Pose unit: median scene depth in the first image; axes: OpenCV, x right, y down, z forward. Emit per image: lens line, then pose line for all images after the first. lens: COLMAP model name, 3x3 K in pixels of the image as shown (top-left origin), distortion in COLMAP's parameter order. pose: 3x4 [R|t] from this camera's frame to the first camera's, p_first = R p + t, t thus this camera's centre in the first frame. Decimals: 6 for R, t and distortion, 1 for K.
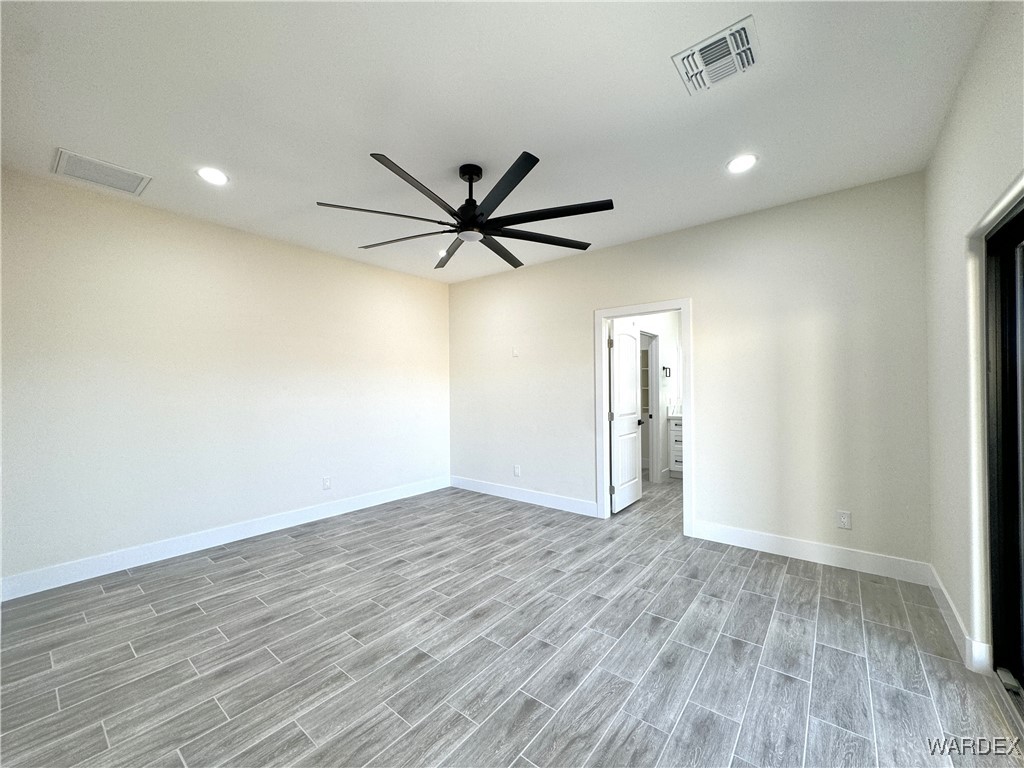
lens RADIAL K [[407.4, 0, 513.5], [0, 407.4, 389.7], [0, 0, 1]] dist [0.000409, 0.000067]
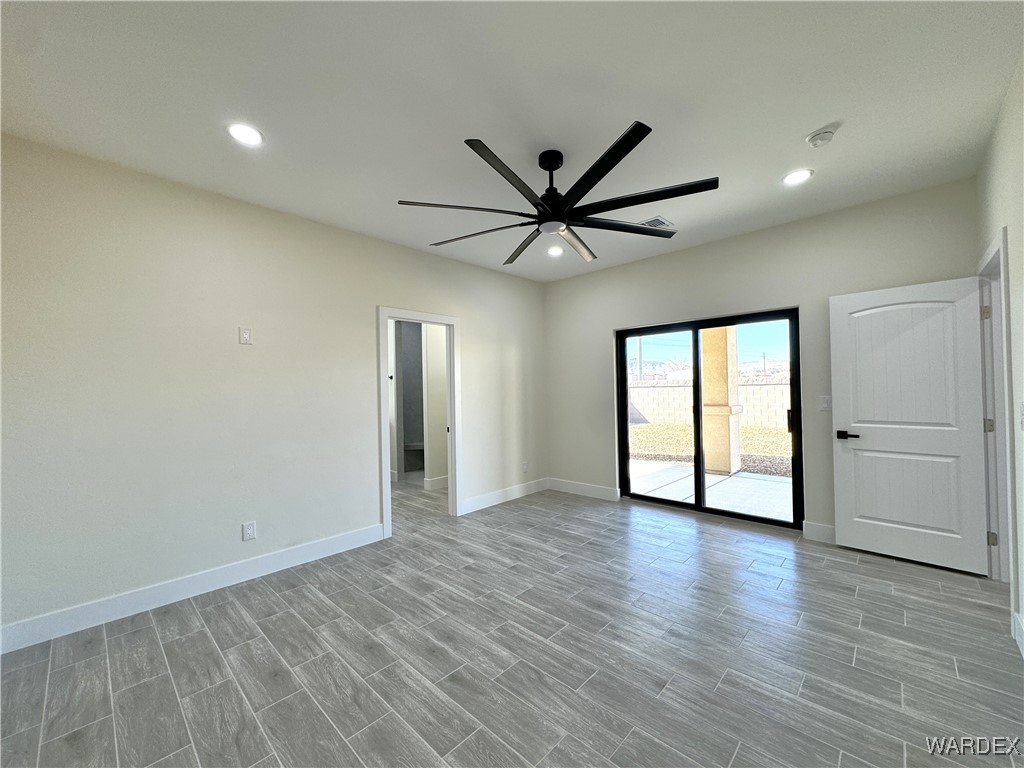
lens RADIAL K [[407.4, 0, 515.5], [0, 407.4, 386.4], [0, 0, 1]] dist [0.000409, 0.000067]
pose [[0.081488, 0.014342, 0.996571, -0.875484], [0.021074, 0.999648, -0.016110, 0.005525], [-0.996452, 0.022315, 0.081157, 0.856842]]
